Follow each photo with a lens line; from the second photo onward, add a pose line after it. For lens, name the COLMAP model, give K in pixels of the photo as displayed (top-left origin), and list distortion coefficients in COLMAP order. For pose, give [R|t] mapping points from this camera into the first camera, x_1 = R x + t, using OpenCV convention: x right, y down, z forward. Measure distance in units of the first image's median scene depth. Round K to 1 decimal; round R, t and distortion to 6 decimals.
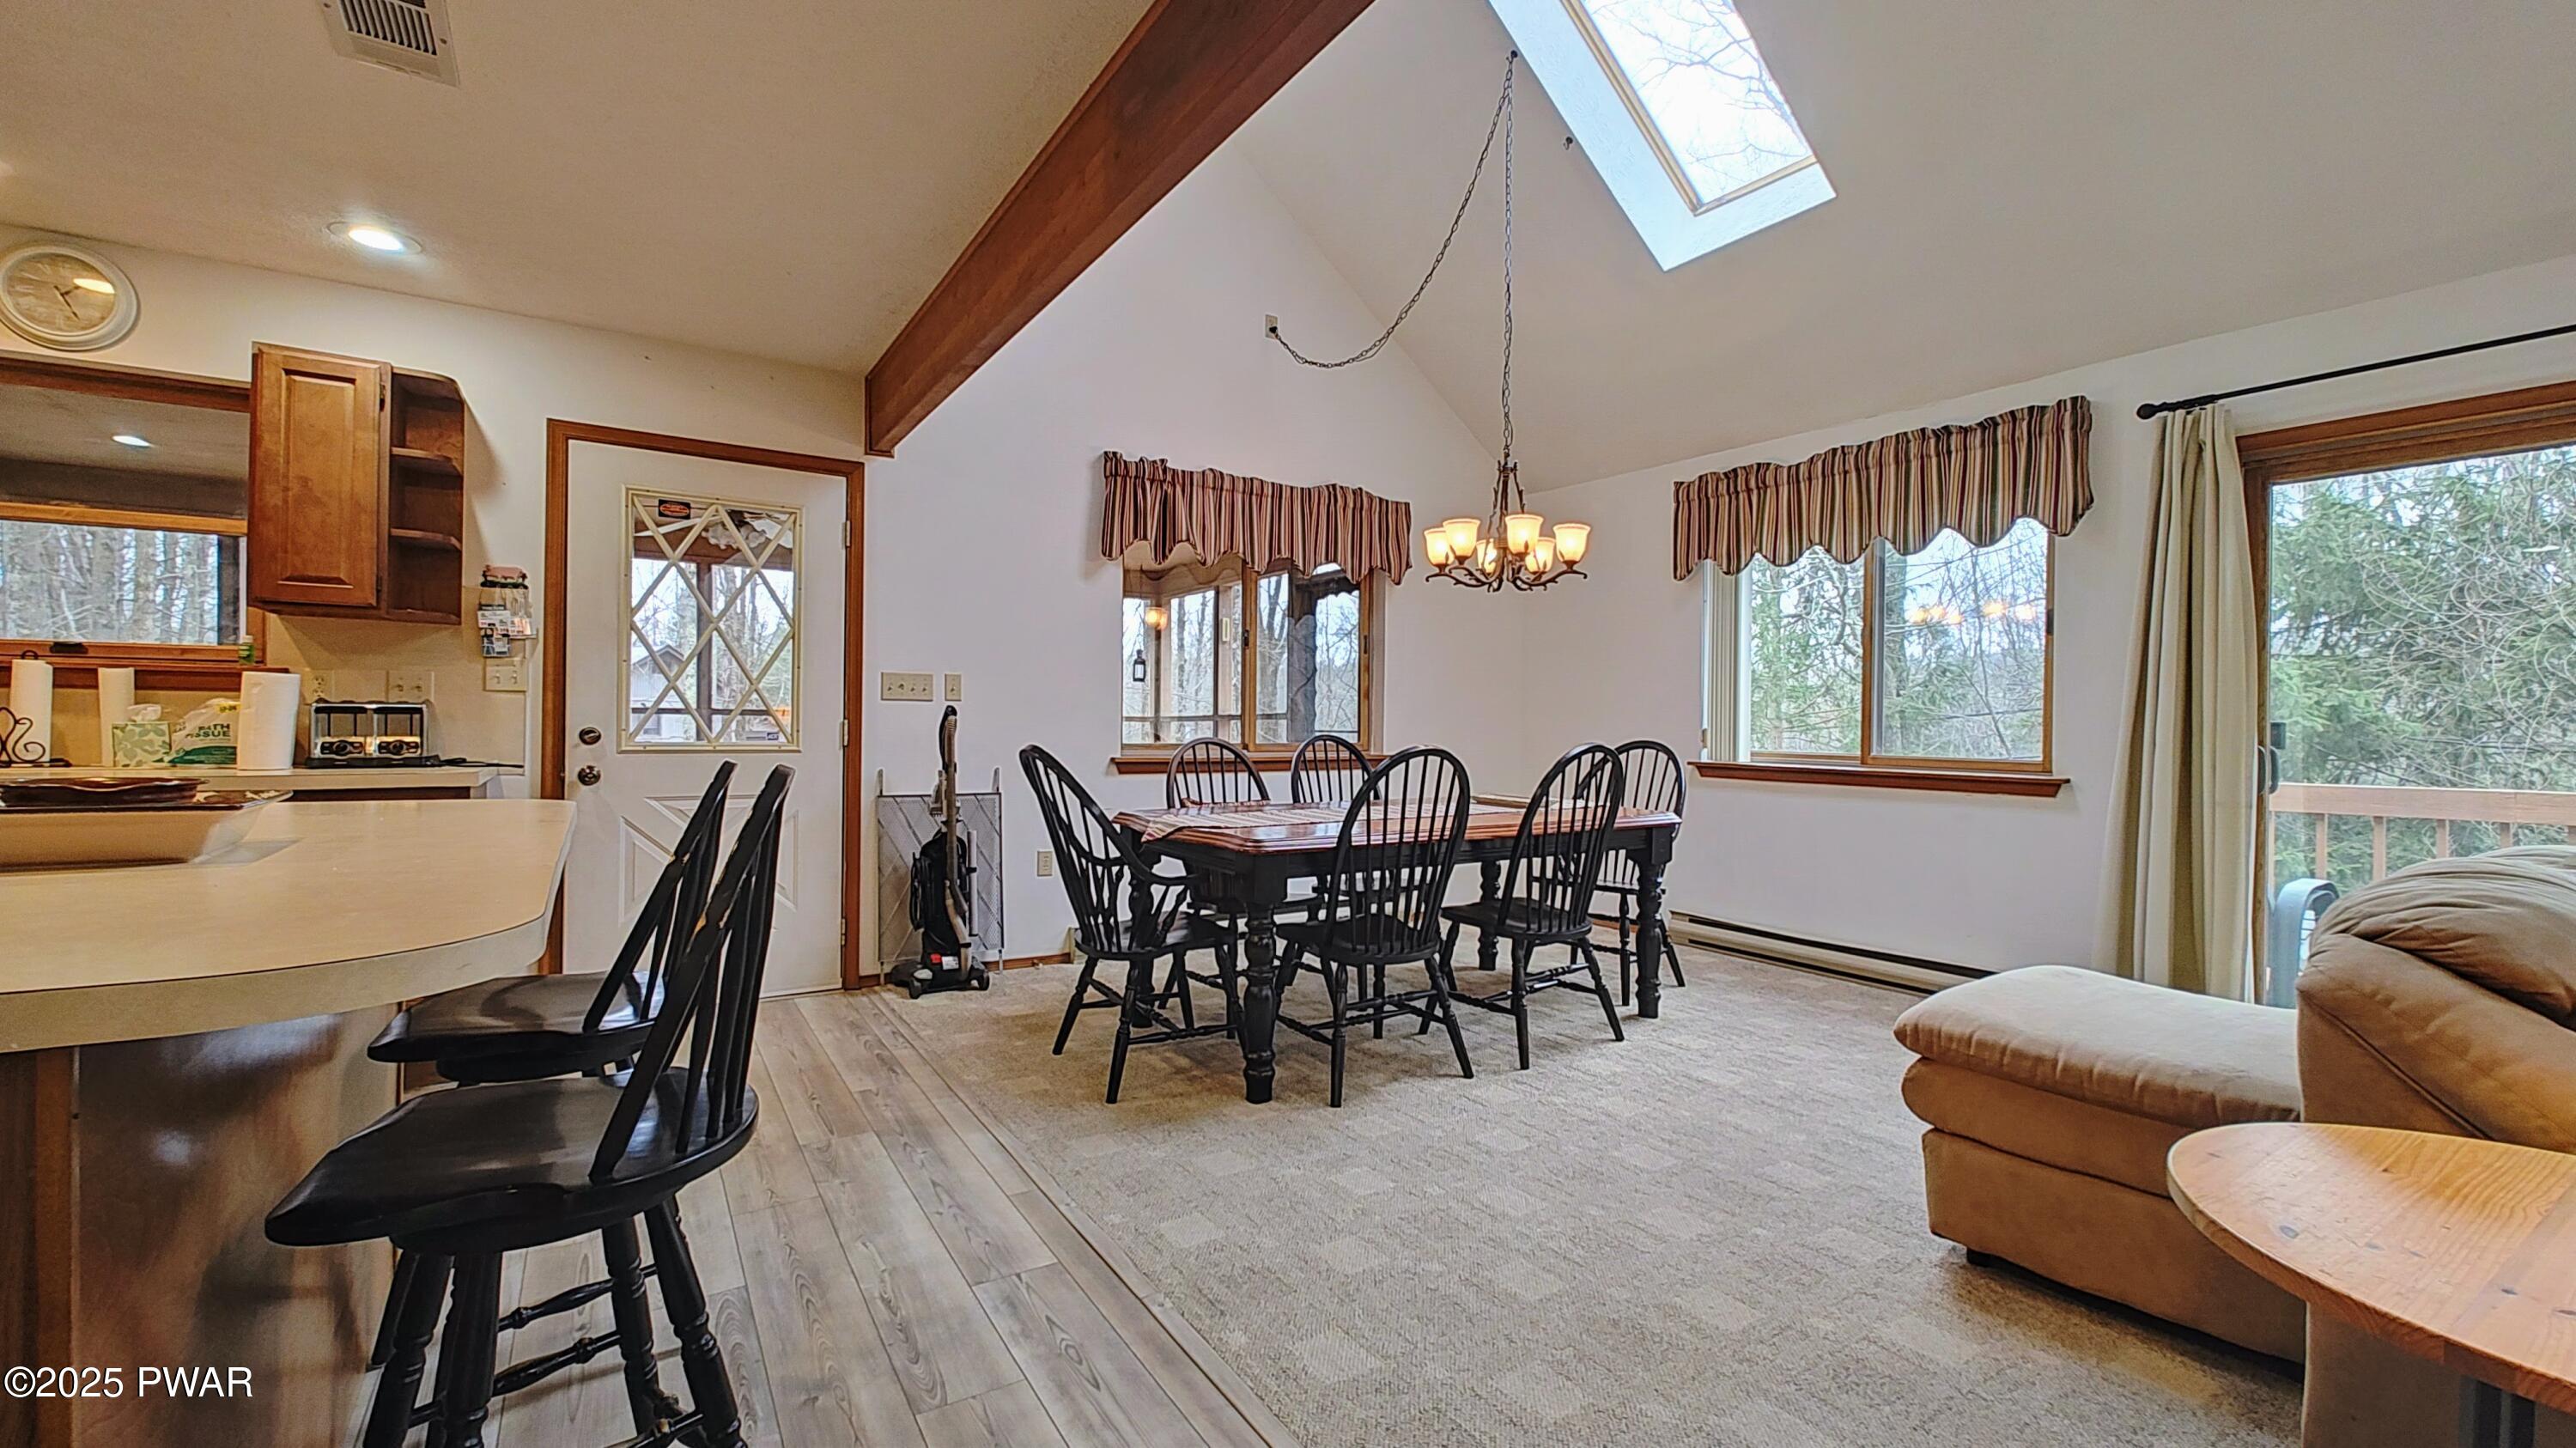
lens RADIAL K [[1060.7, 0, 1288.0], [0, 1060.7, 724.0], [0, 0, 1]] dist [0.014251, 0.000198]
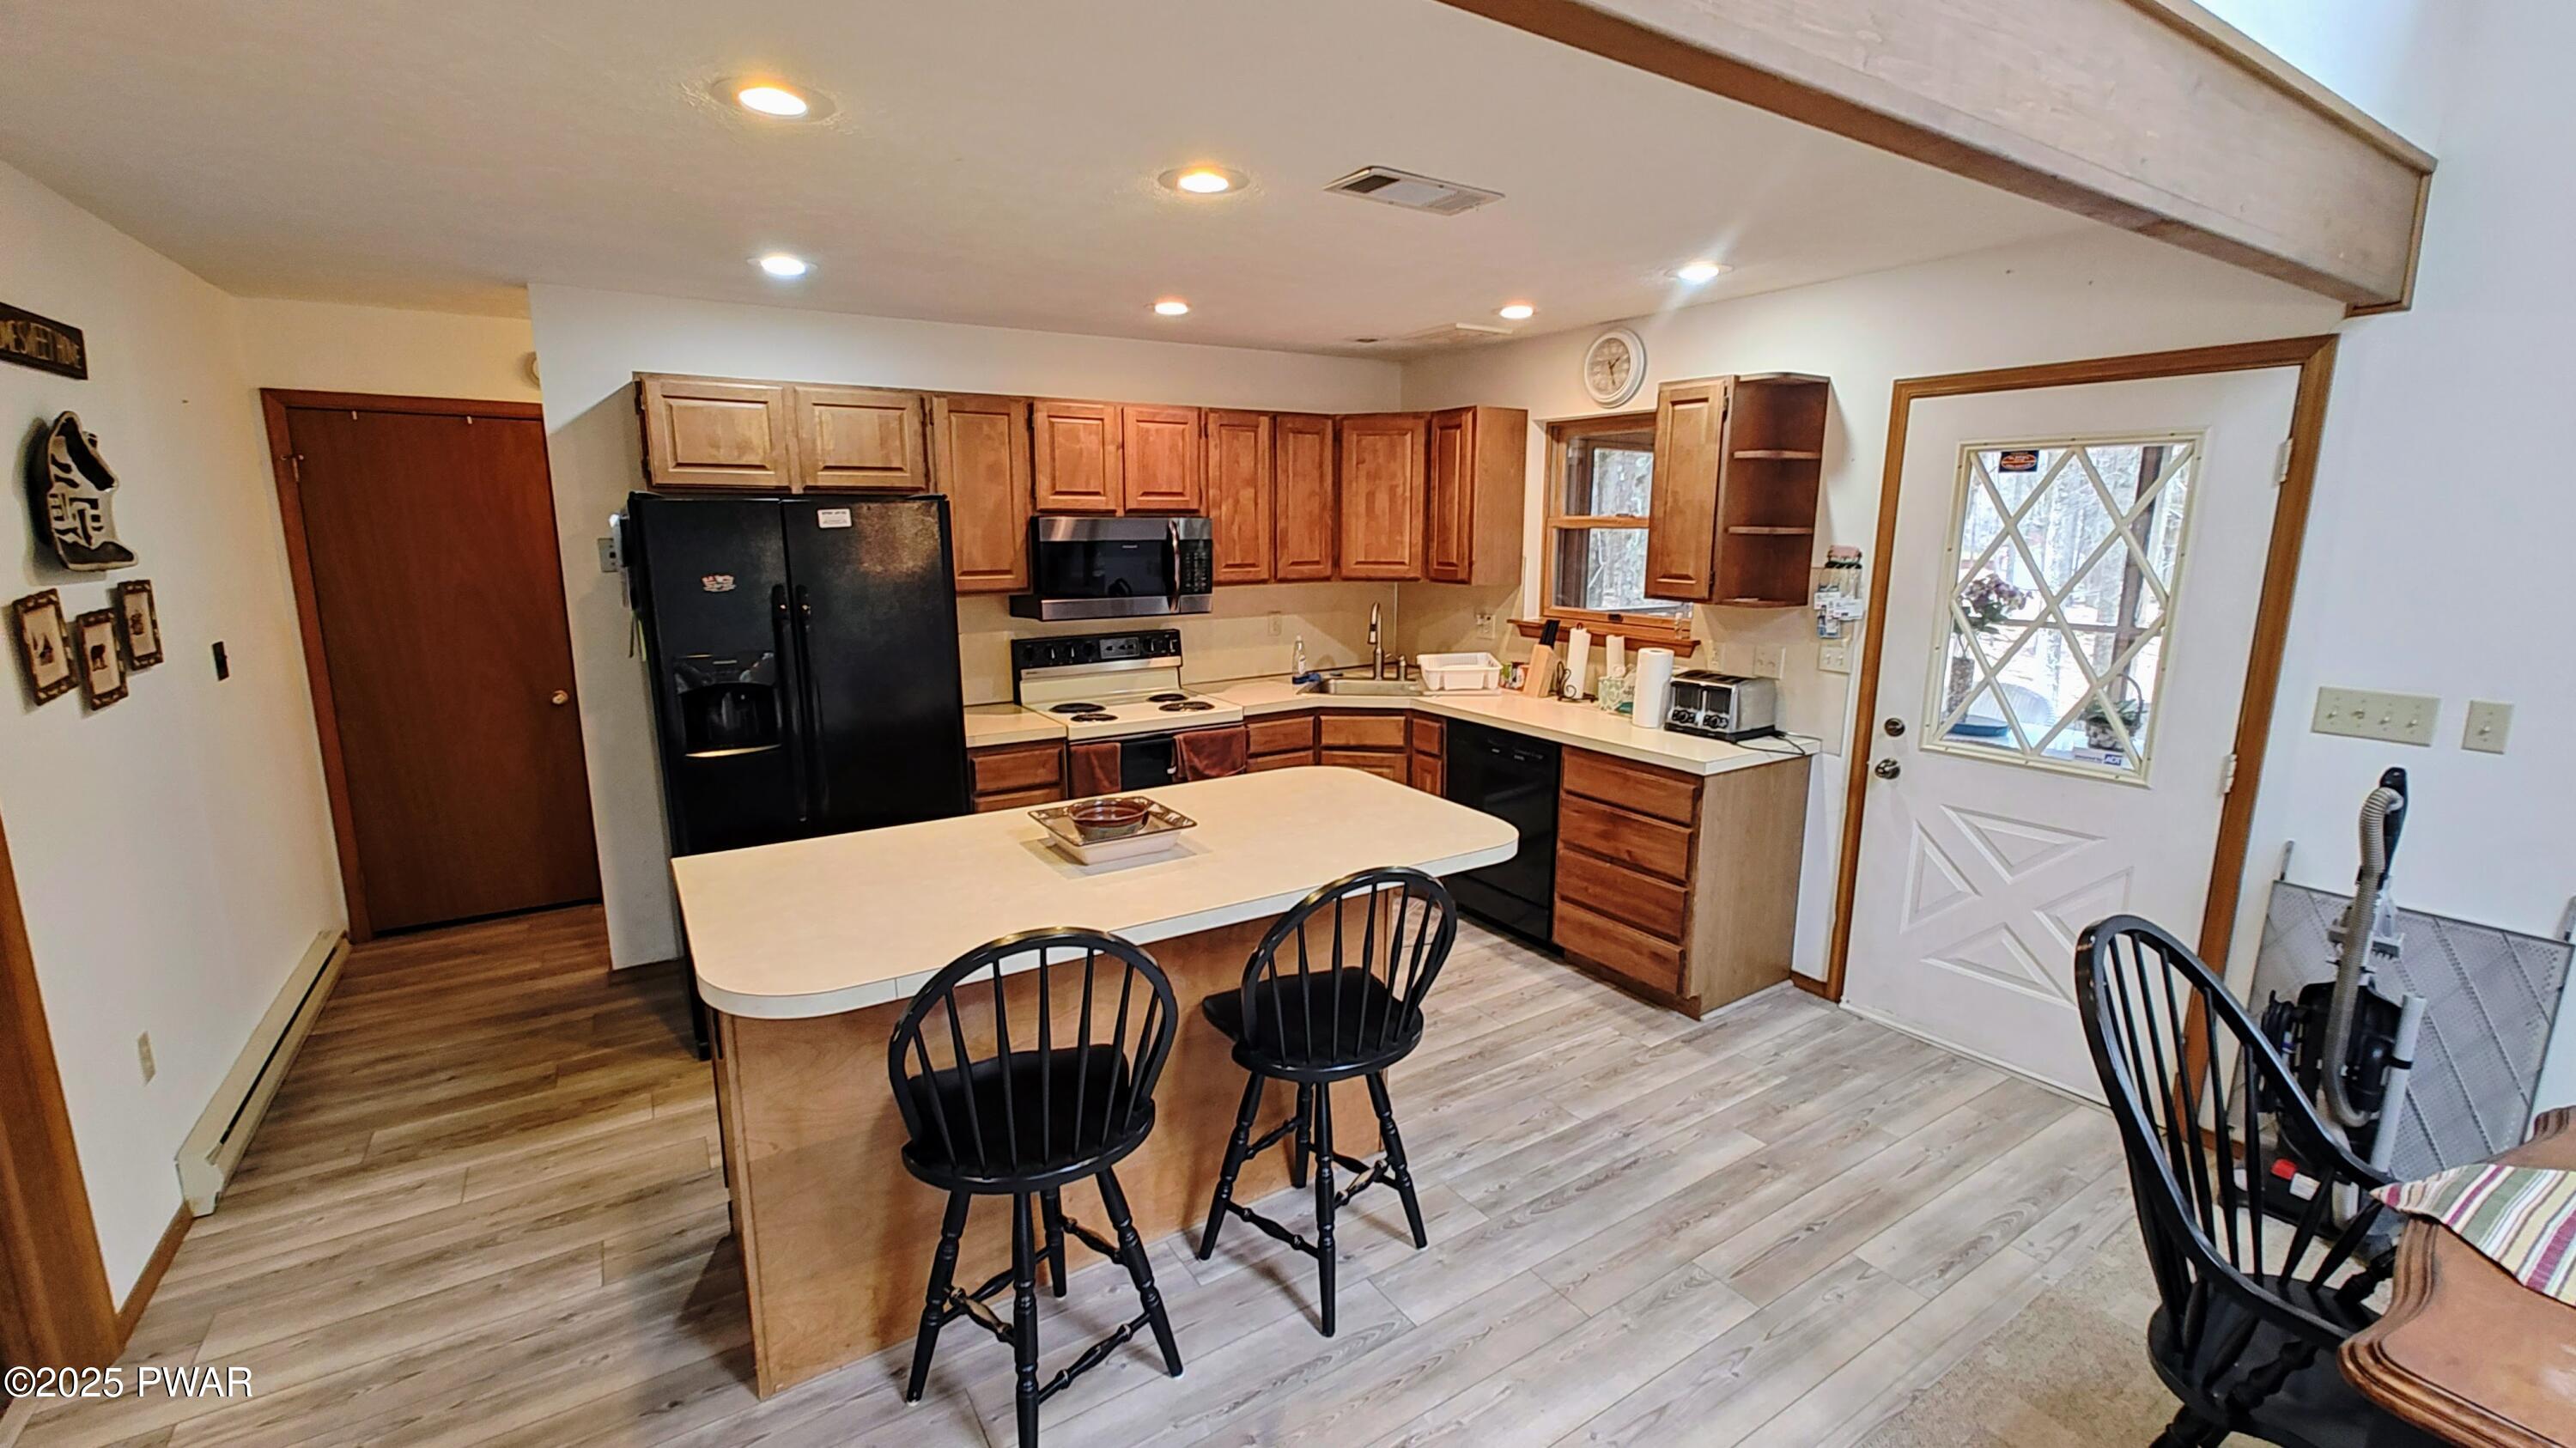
lens RADIAL K [[1065.7, 0, 1295.5], [0, 1065.7, 723.2], [0, 0, 1]] dist [0.004890, 0.000252]
pose [[0.007874, 0.174911, -0.984553, 0.263129], [-0.009851, 0.984549, 0.174832, -0.156283], [0.999920, 0.008322, 0.009475, 0.496002]]
